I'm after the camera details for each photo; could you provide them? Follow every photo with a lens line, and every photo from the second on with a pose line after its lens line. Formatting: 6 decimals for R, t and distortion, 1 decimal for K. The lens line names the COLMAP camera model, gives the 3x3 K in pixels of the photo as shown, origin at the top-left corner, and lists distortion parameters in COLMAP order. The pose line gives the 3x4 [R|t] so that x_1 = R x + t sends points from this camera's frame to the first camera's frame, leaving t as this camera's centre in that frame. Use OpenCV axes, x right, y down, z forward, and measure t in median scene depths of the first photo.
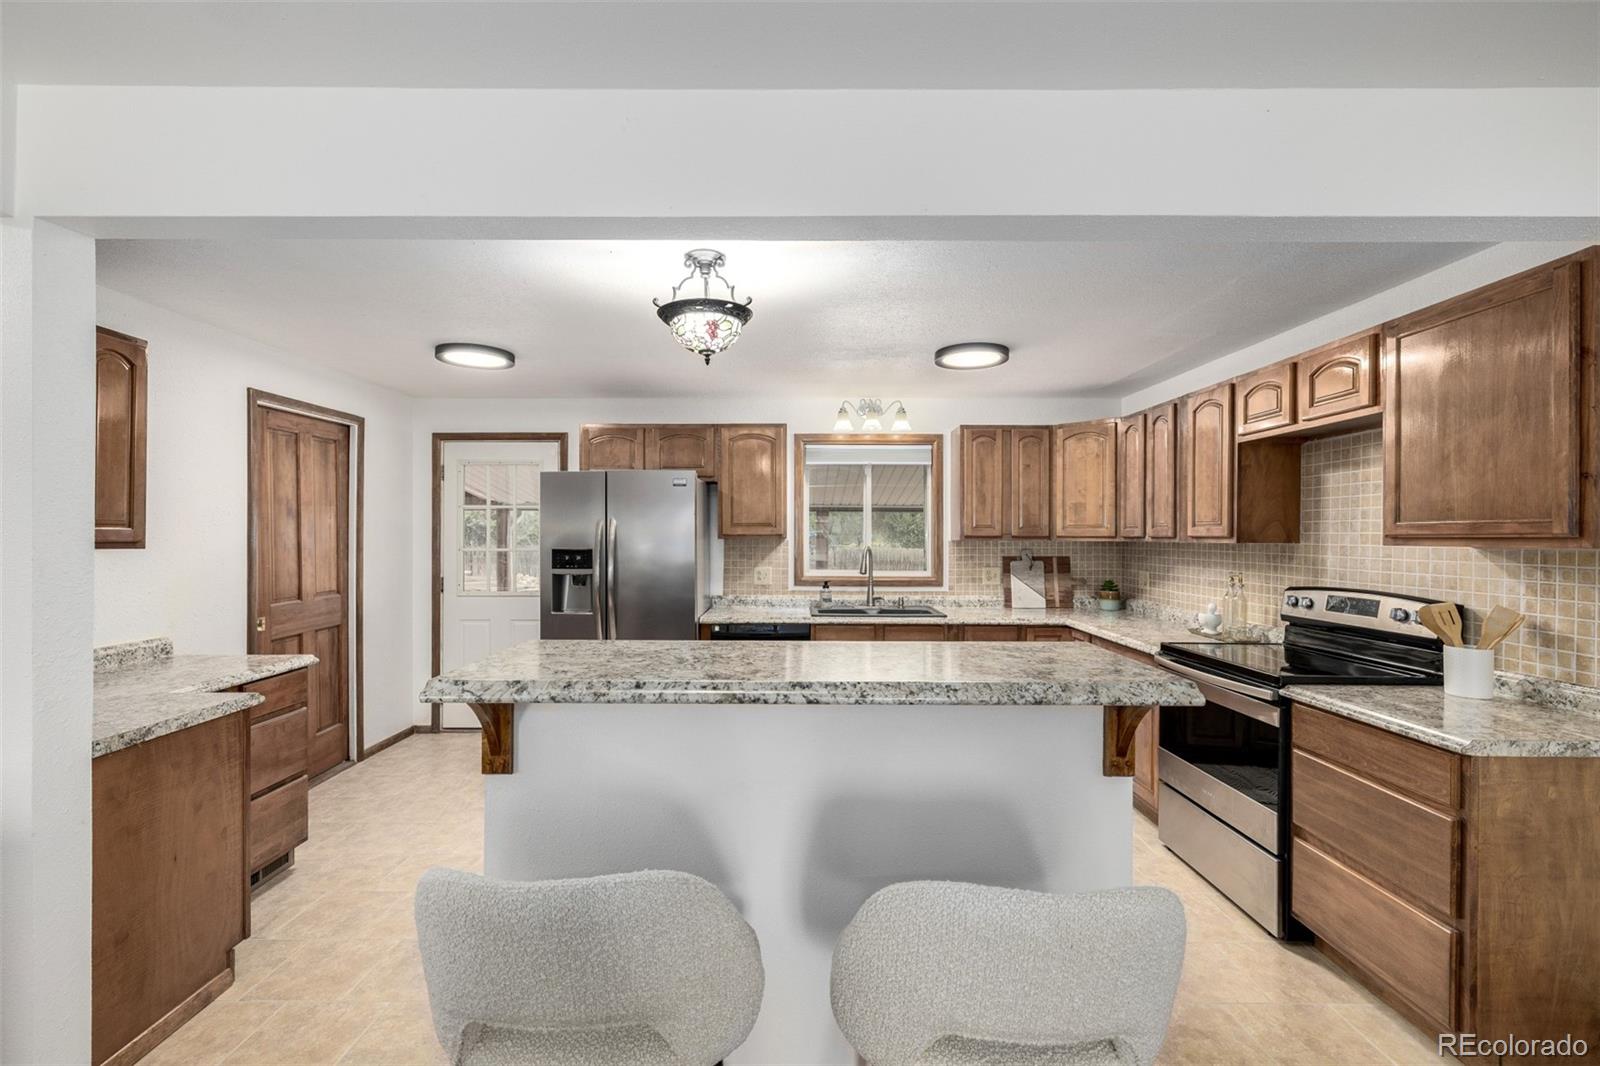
lens RADIAL K [[670.2, 0, 795.6], [0, 670.2, 536.0], [0, 0, 1]] dist [0.003147, -0.000995]
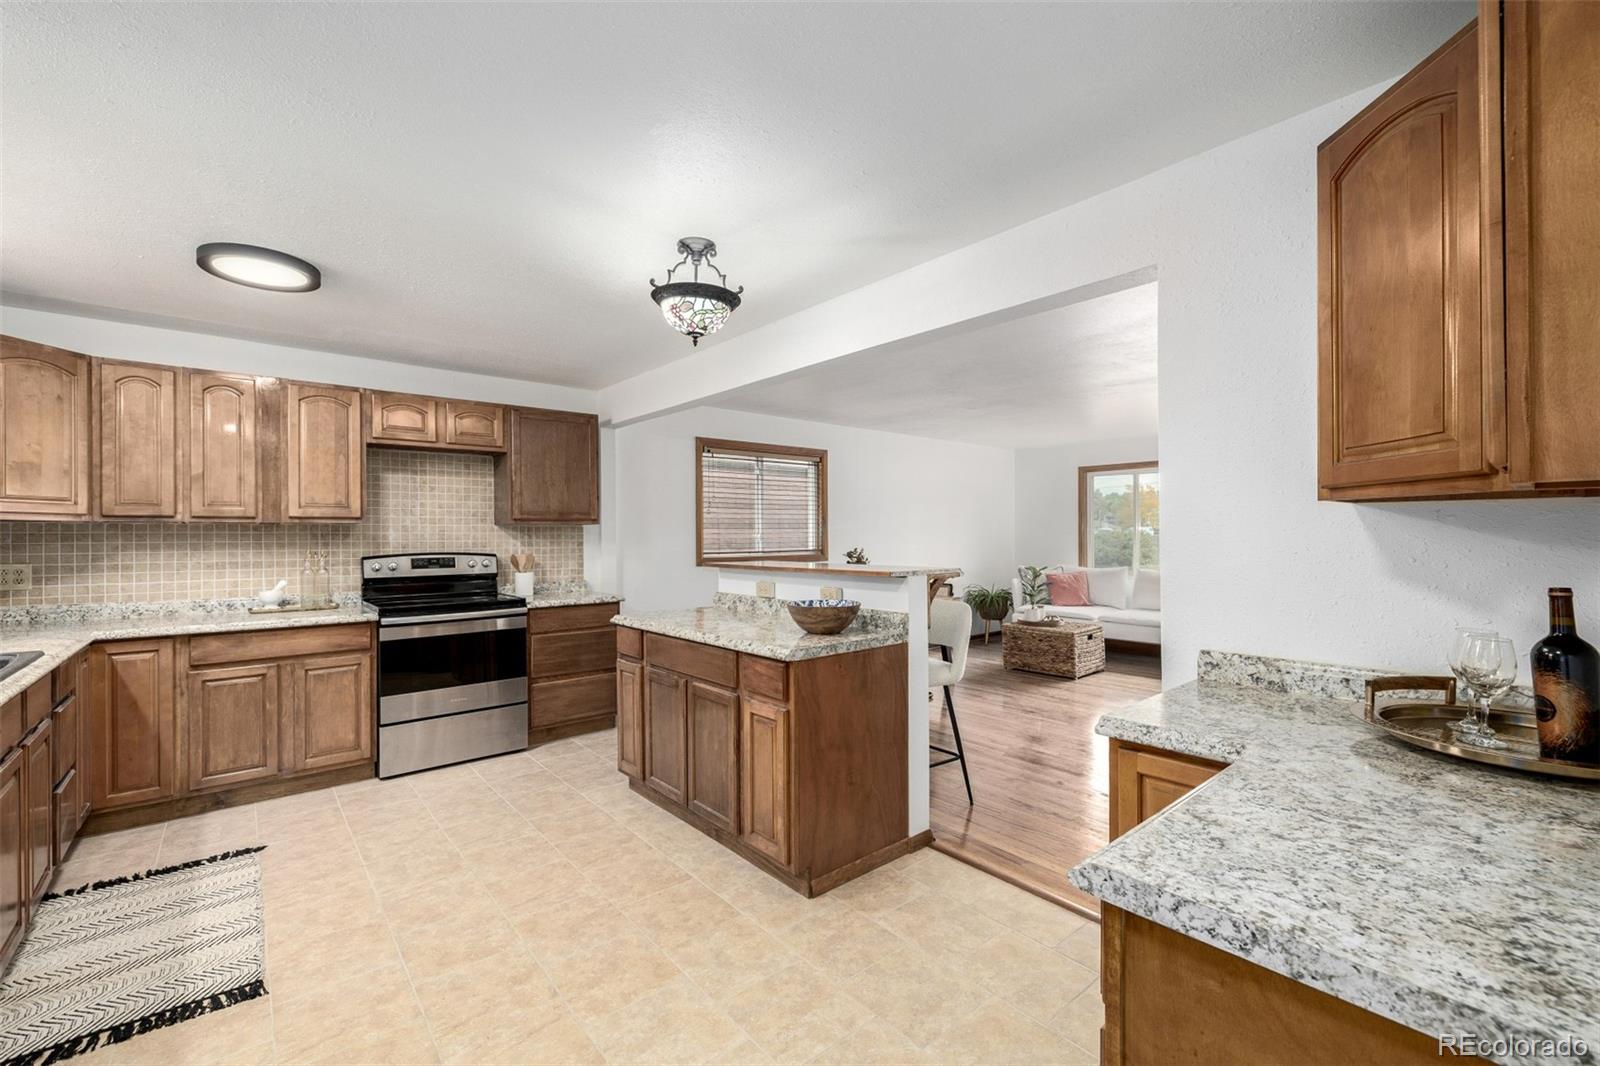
lens RADIAL K [[670.2, 0, 796.3], [0, 670.2, 532.3], [0, 0, 1]] dist [0.003147, -0.000995]
pose [[-0.648310, 0.001799, 0.761374, -1.167579], [0.002146, 0.999998, -0.000536, 0.044125], [-0.761374, 0.001286, -0.648312, 1.750520]]
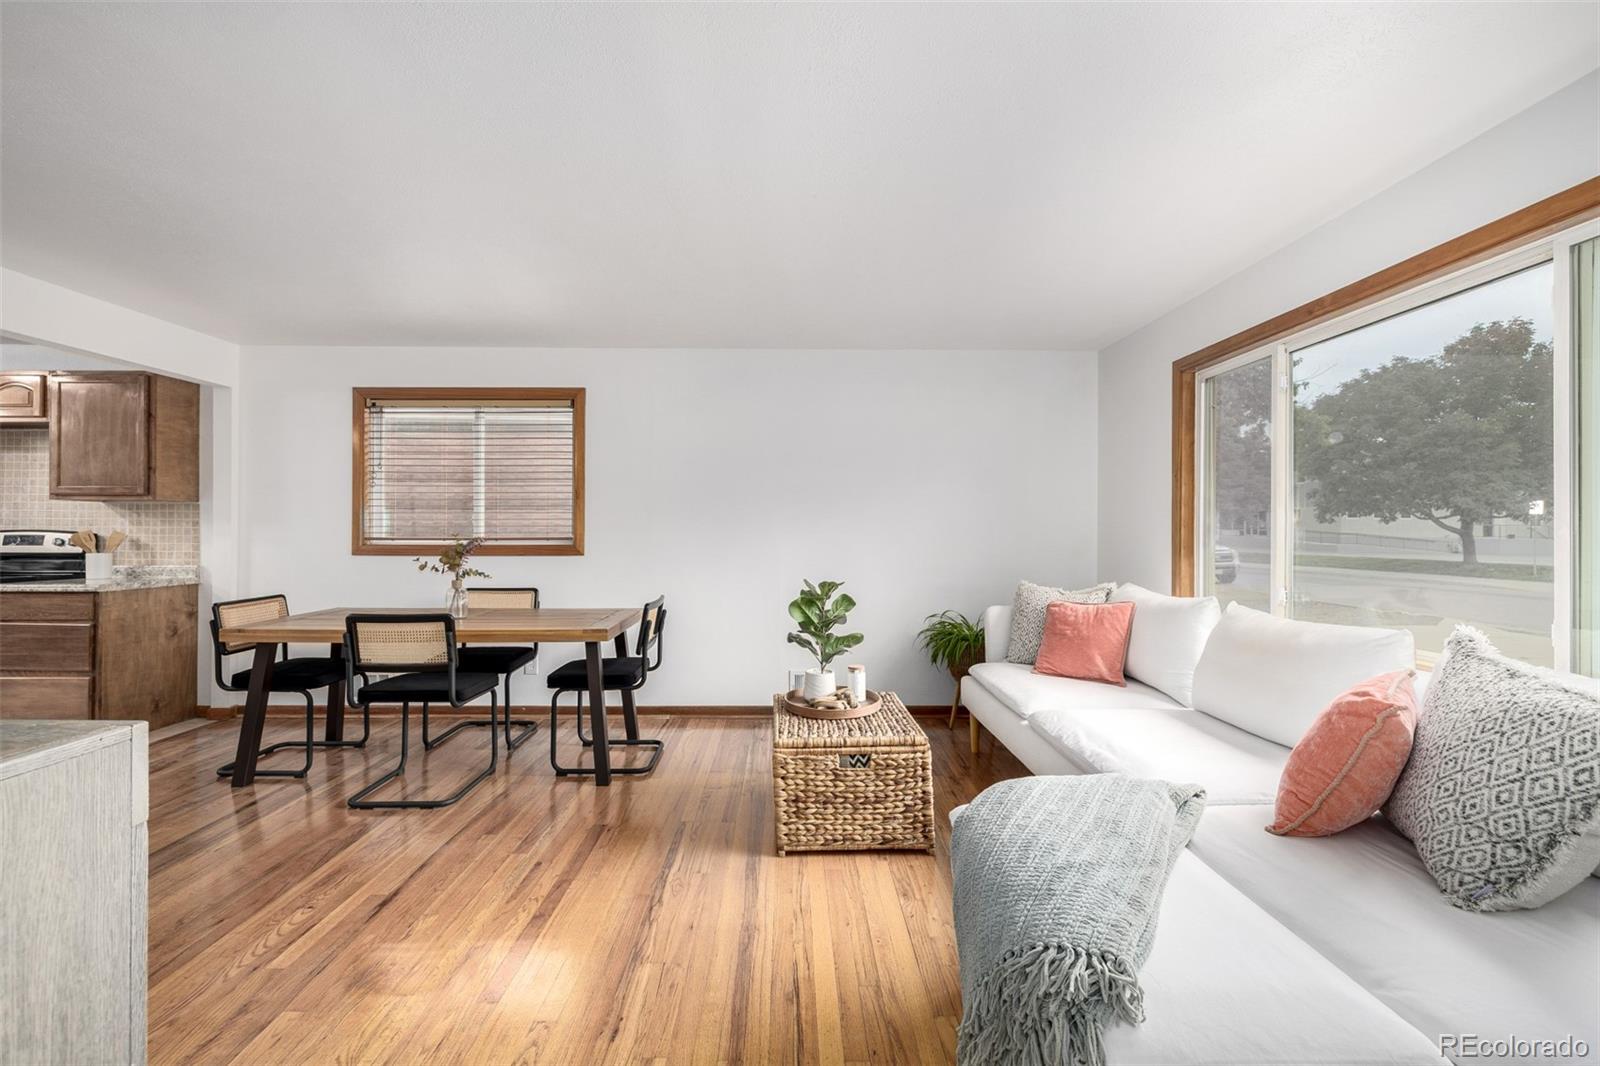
lens RADIAL K [[670.2, 0, 799.8], [0, 670.2, 530.0], [0, 0, 1]] dist [0.003147, -0.000995]
pose [[-0.014571, 0.000611, 0.999894, -0.962421], [-0.002525, 0.999997, -0.000648, 0.097687], [-0.999891, -0.002535, -0.014569, -0.989325]]
